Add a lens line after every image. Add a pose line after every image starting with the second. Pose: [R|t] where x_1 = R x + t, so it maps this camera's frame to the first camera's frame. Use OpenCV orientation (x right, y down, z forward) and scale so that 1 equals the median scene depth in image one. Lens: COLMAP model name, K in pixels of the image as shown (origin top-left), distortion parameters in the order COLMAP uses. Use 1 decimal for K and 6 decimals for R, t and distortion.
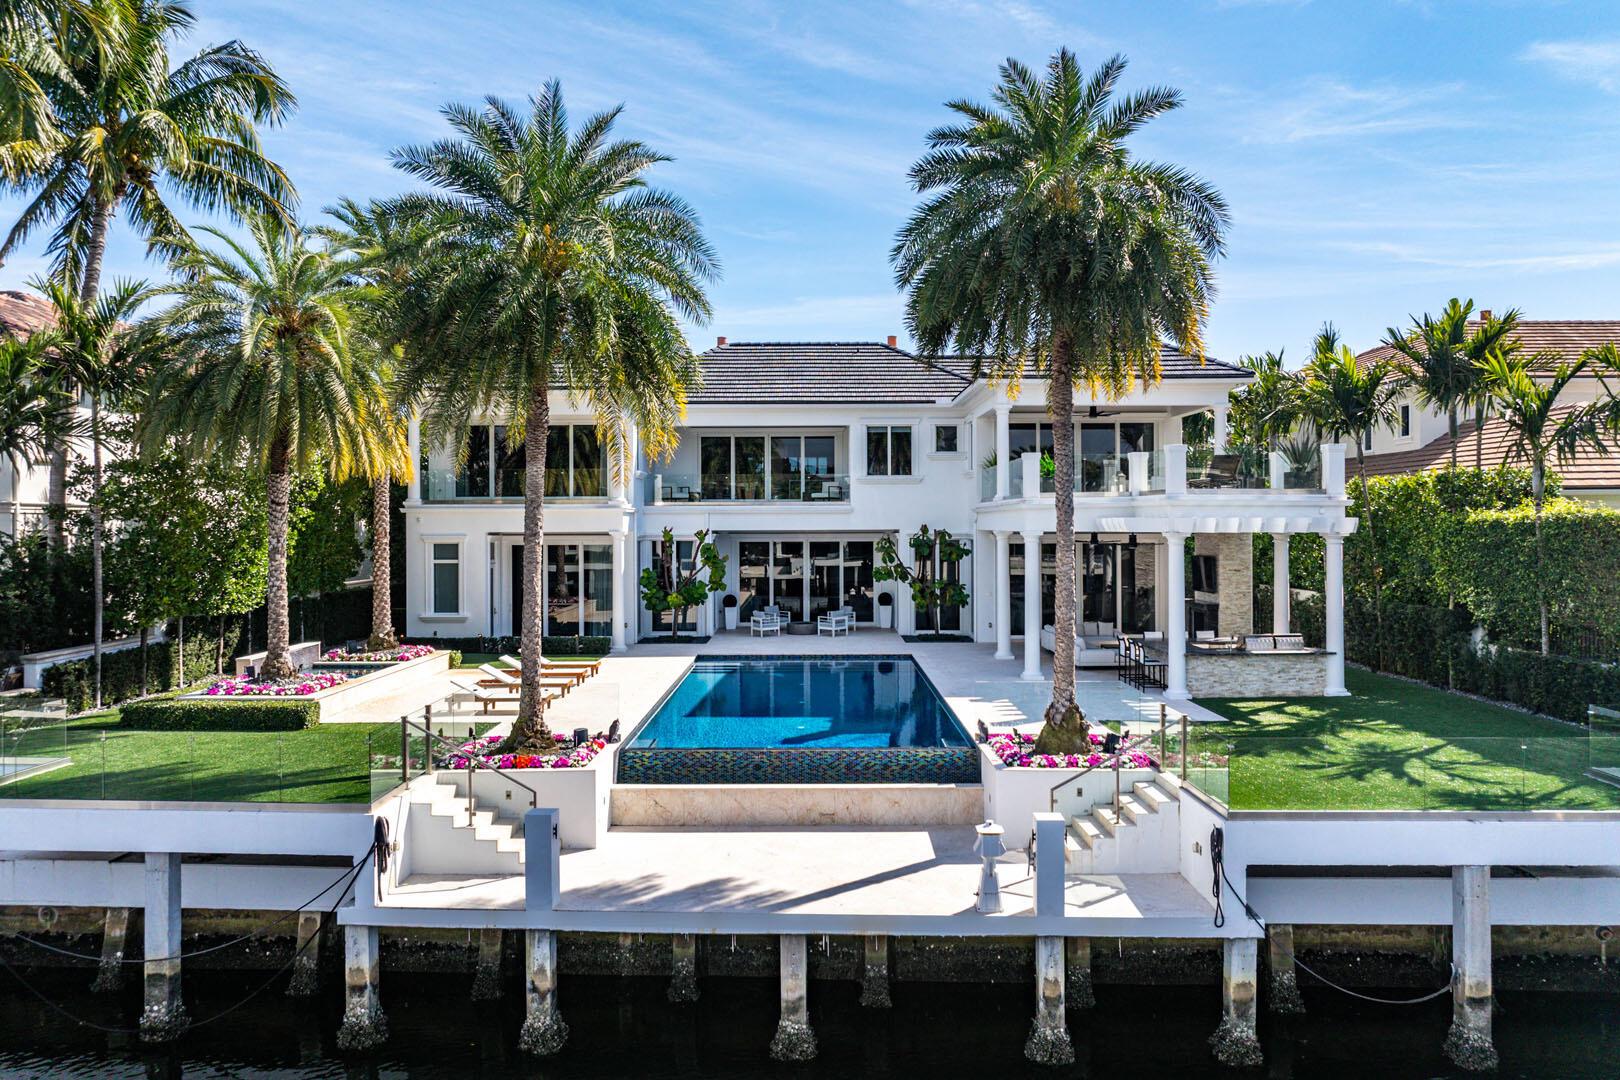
lens RADIAL K [[1123.2, 0, 800.7], [0, 1123.2, 499.3], [0, 0, 1]] dist [-0.024700, 0.007937]
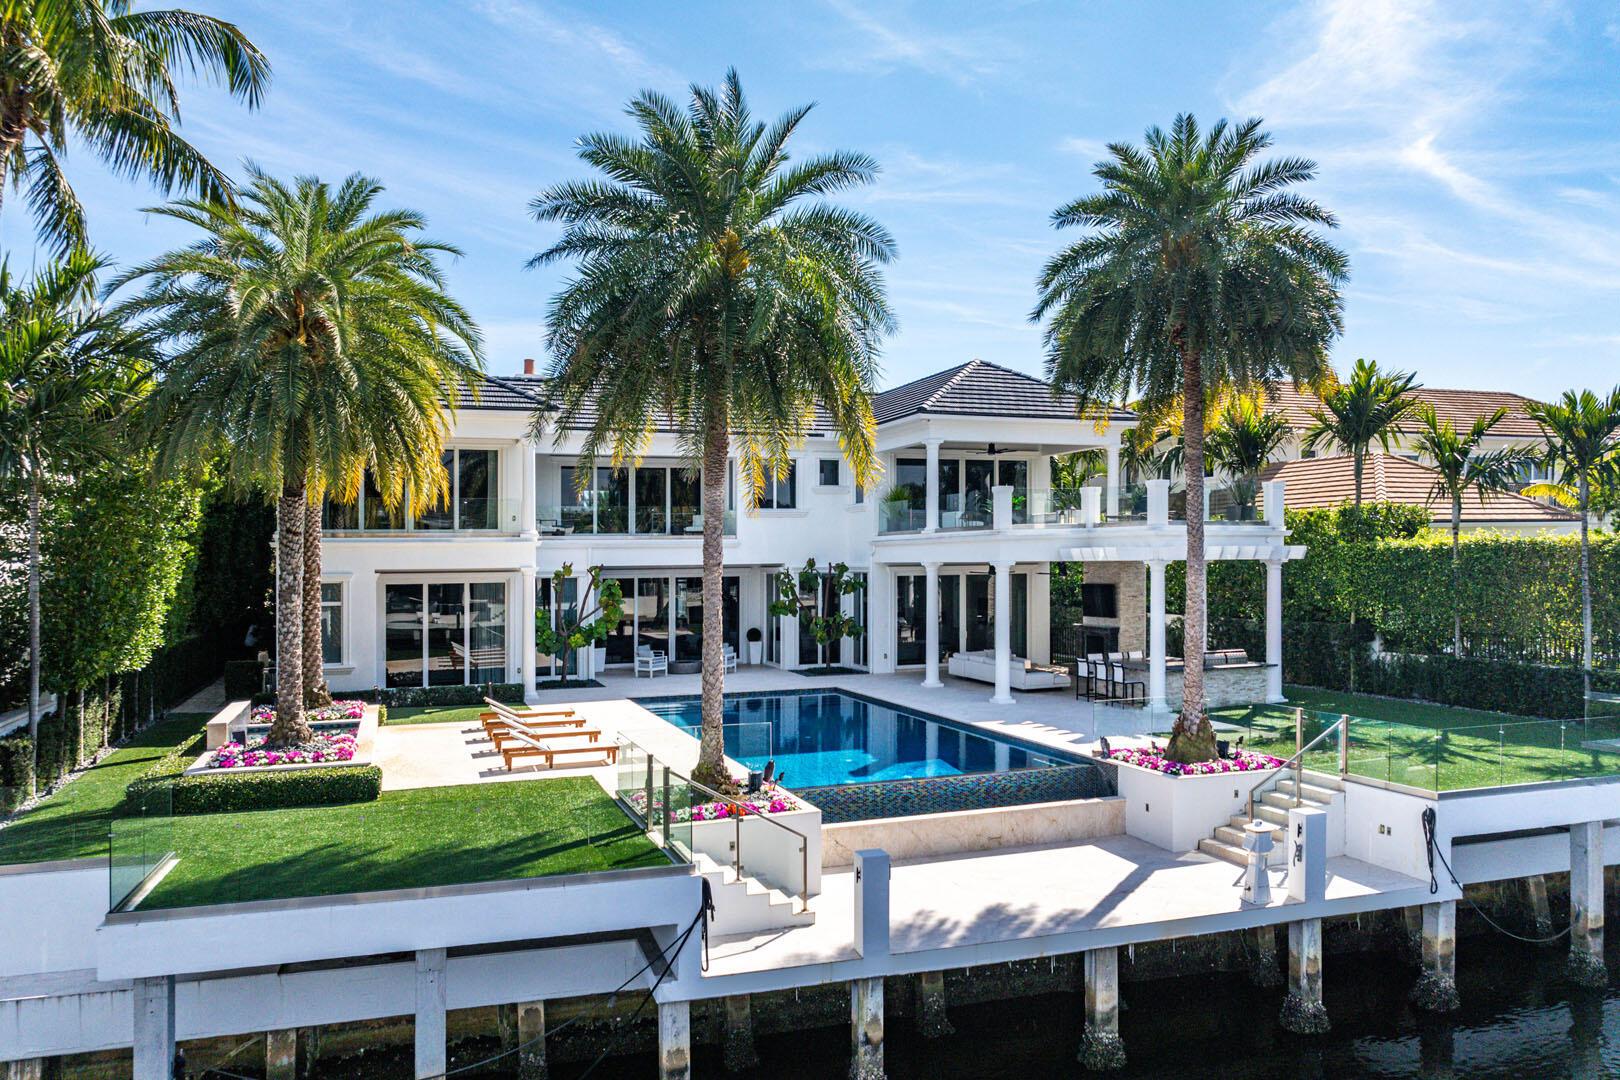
lens RADIAL K [[1146.2, 0, 810.0], [0, 1146.2, 540.0], [0, 0, 1]] dist [-0.038239, 0.025146]
pose [[0.939768, -0.001537, 0.341811, -0.481172], [0.001235, 0.999999, 0.001100, 0.010385], [-0.341812, -0.000611, 0.939768, 0.087006]]
